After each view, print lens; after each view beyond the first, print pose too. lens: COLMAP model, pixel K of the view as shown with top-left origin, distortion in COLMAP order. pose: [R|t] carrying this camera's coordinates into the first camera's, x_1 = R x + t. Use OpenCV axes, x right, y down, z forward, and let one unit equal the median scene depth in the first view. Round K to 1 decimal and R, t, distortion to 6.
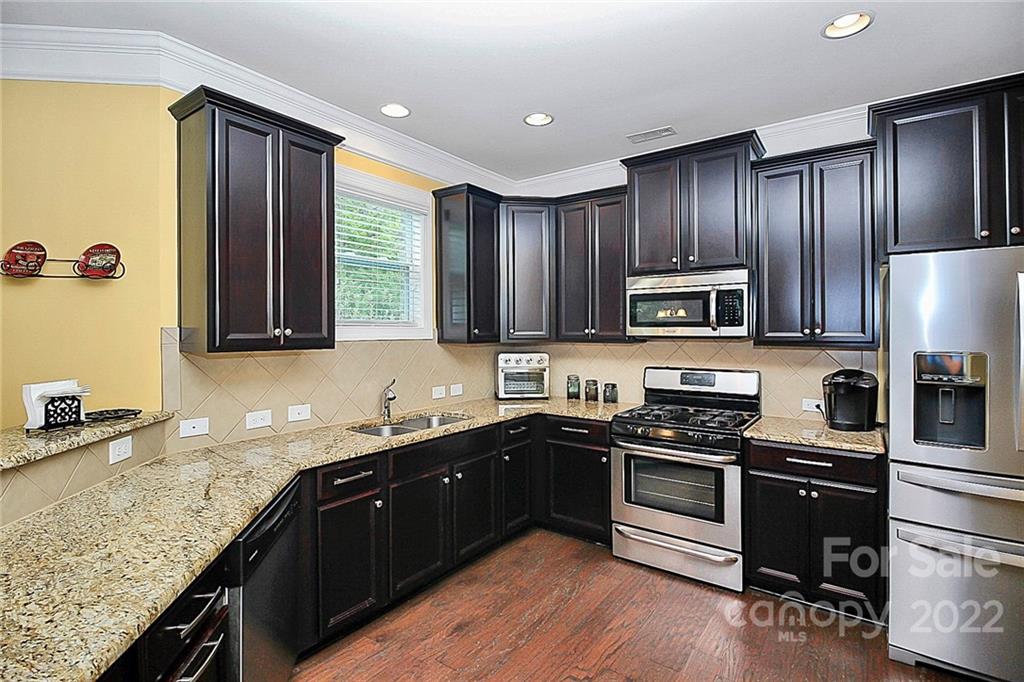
lens RADIAL K [[486.6, 0, 507.5], [0, 486.6, 327.0], [0, 0, 1]] dist [-0.010296, -0.003438]
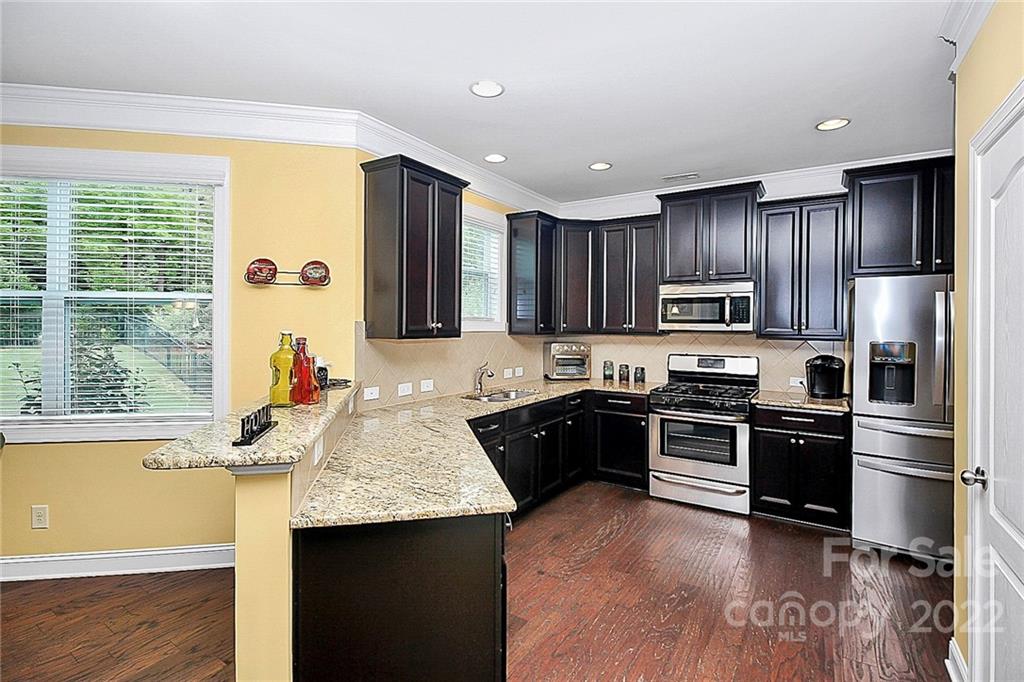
lens RADIAL K [[486.6, 0, 503.4], [0, 486.6, 324.0], [0, 0, 1]] dist [-0.010296, -0.003438]
pose [[0.998808, 0.008332, 0.048105, -0.270166], [-0.008668, 0.999940, 0.006768, -0.002882], [-0.048046, -0.007177, 0.998819, -0.326499]]
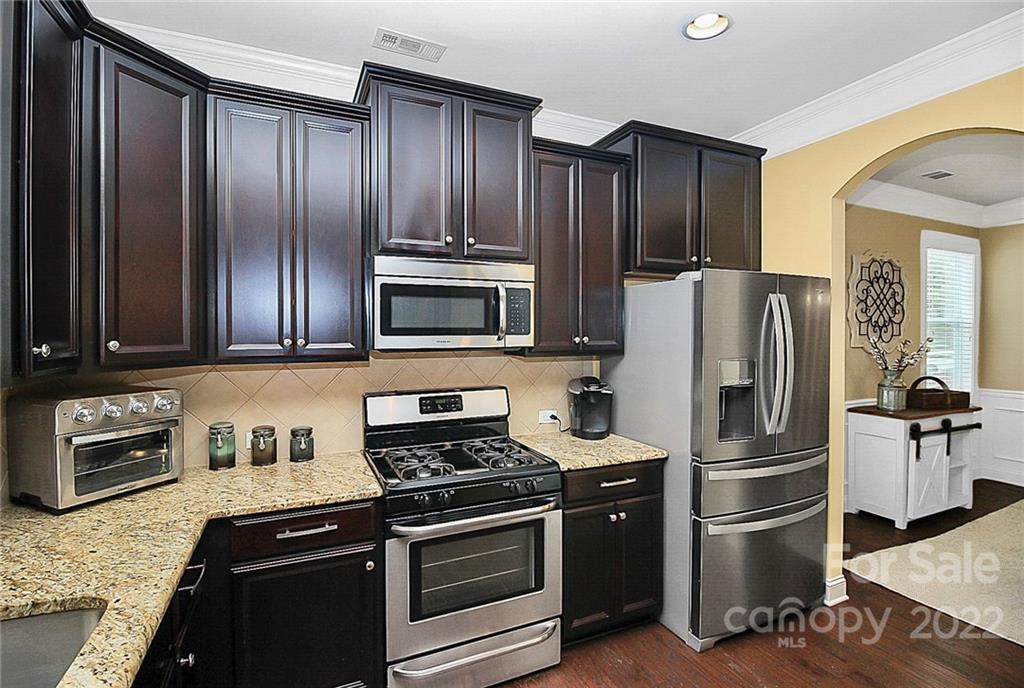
lens RADIAL K [[468.4, 0, 509.2], [0, 468.4, 340.8], [0, 0, 1]] dist [-0.003505, -0.000636]
pose [[0.496797, -0.003971, 0.867858, -0.216951], [-0.001594, 0.999984, 0.005488, 0.004690], [-0.867866, -0.004110, 0.496782, 0.639074]]
